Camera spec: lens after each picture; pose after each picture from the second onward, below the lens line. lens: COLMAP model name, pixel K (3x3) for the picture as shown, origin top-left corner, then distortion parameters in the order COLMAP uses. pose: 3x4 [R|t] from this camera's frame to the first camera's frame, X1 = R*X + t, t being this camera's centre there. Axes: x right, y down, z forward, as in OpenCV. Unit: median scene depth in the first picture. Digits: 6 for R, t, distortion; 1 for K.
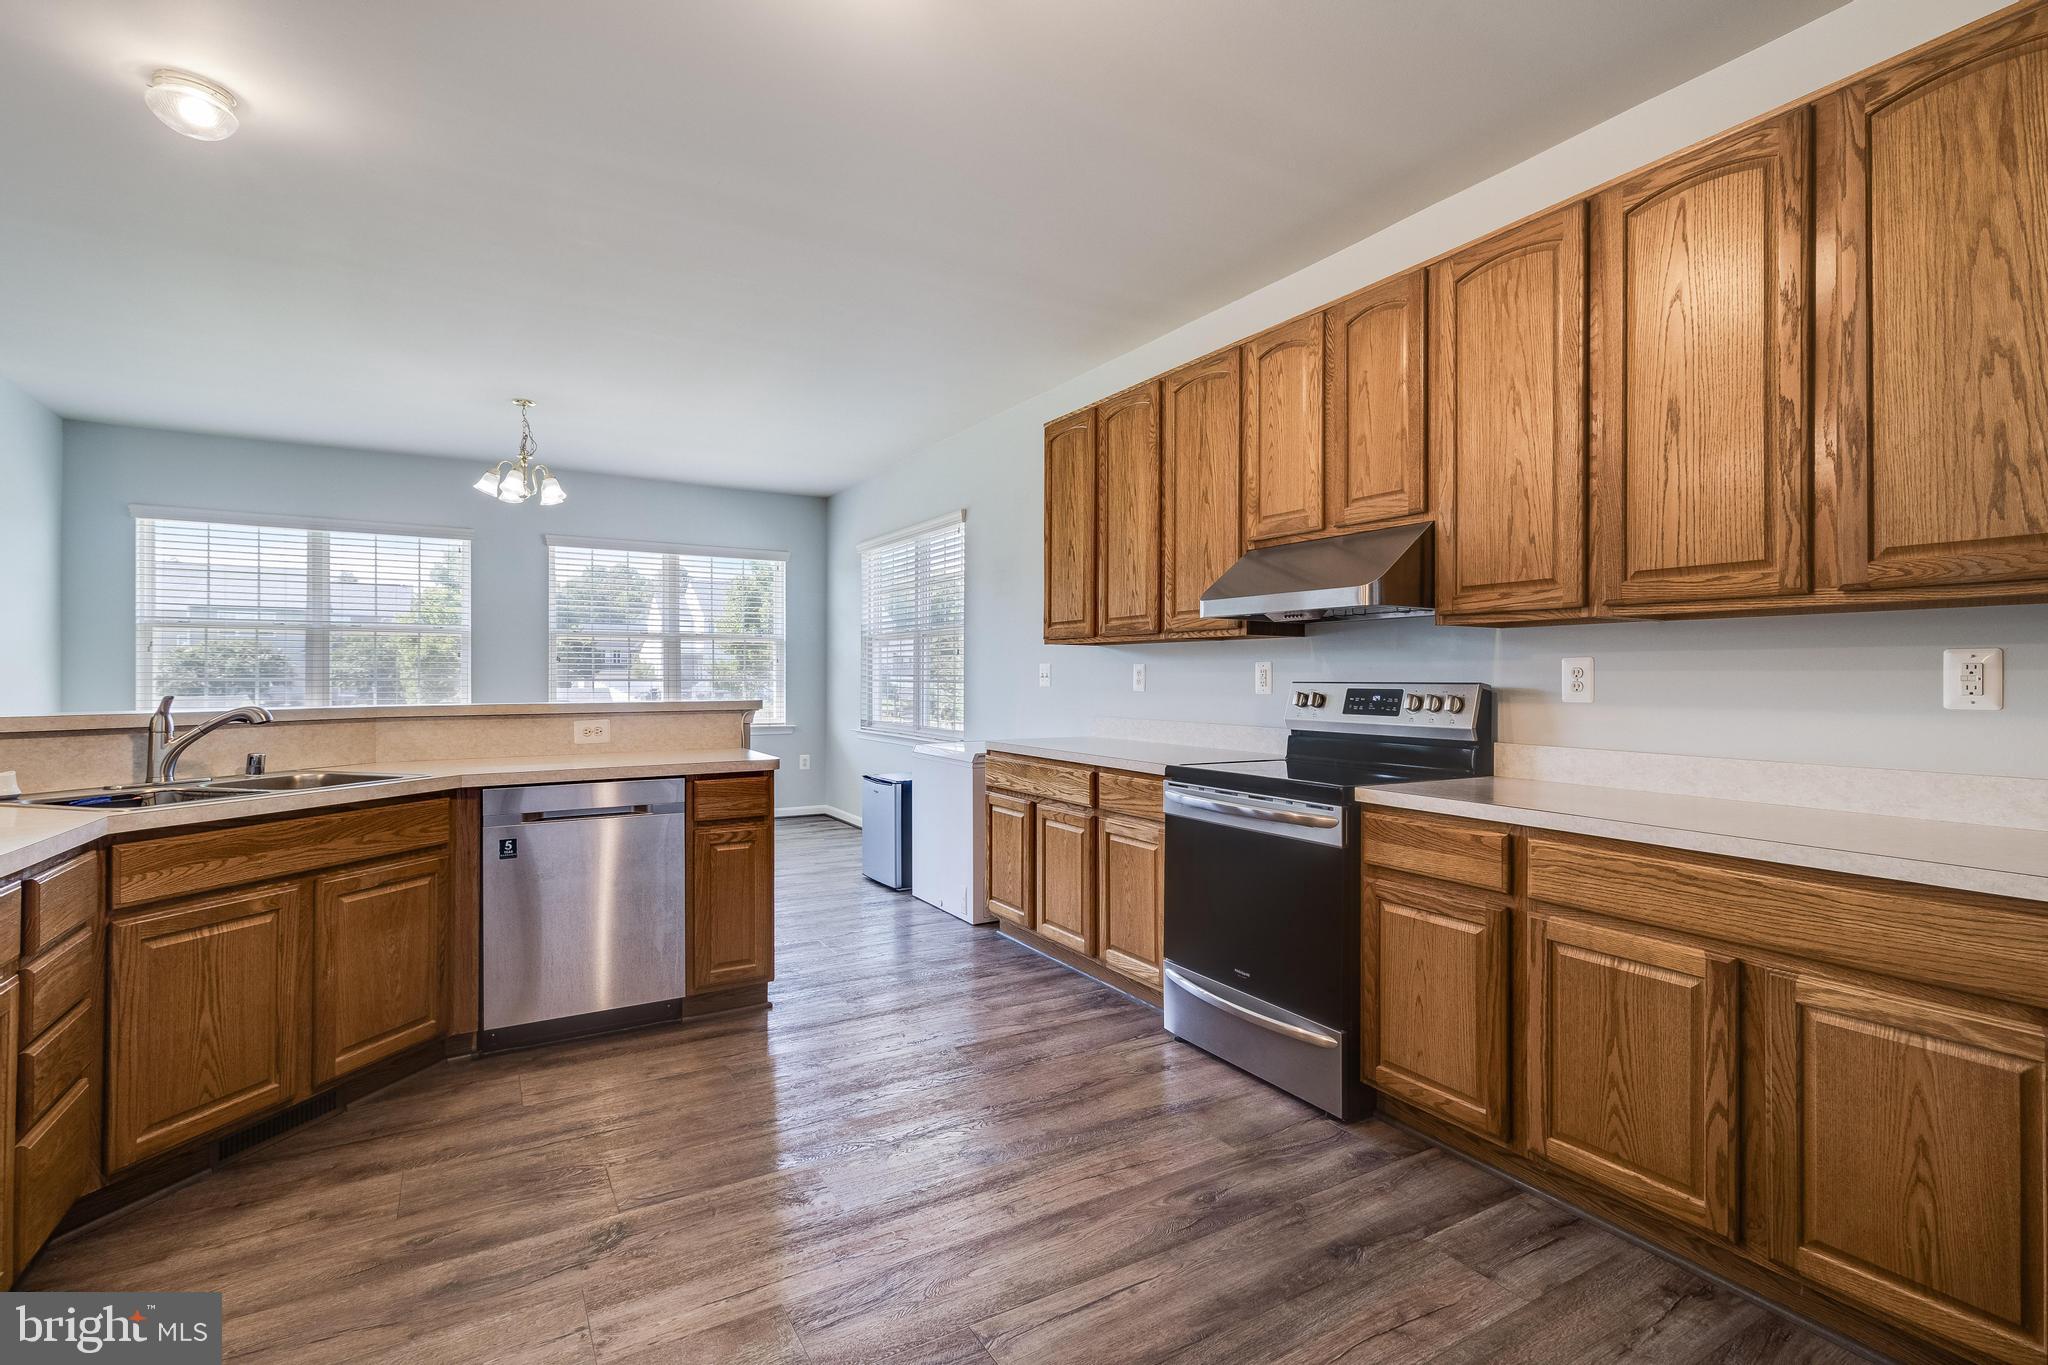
lens RADIAL K [[945.4, 0, 1019.9], [0, 945.4, 666.0], [0, 0, 1]] dist [0.000649, 0.001785]
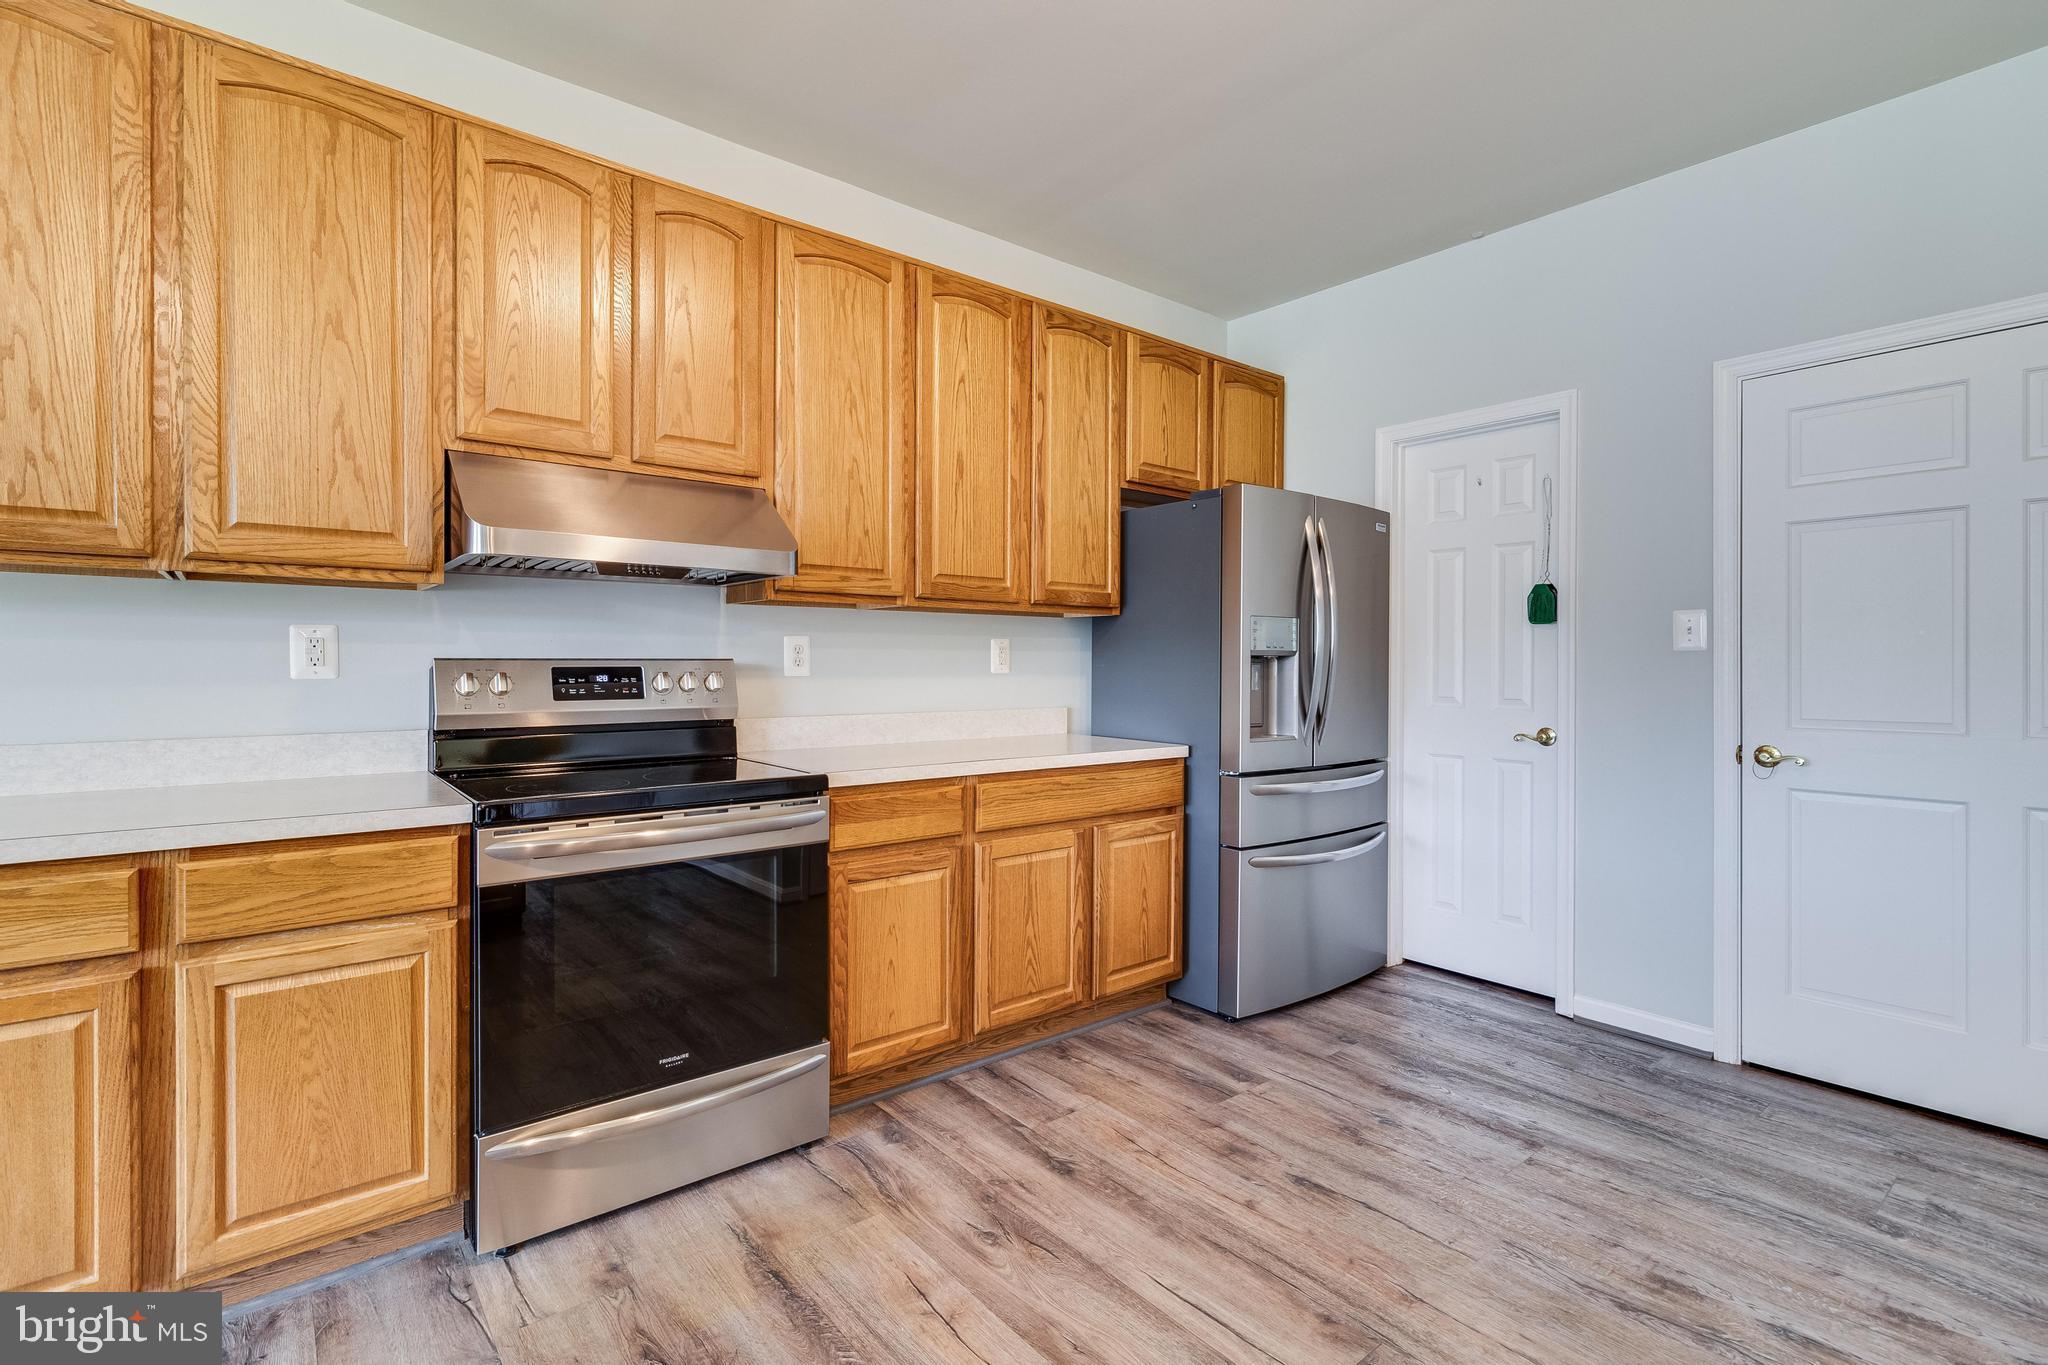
lens RADIAL K [[945.4, 0, 1028.7], [0, 945.4, 662.8], [0, 0, 1]] dist [0.000649, 0.001785]
pose [[-0.152772, -0.009731, 0.988214, -0.569341], [-0.019209, 0.999792, 0.006875, 0.009762], [-0.988075, -0.017932, -0.152927, 0.917200]]
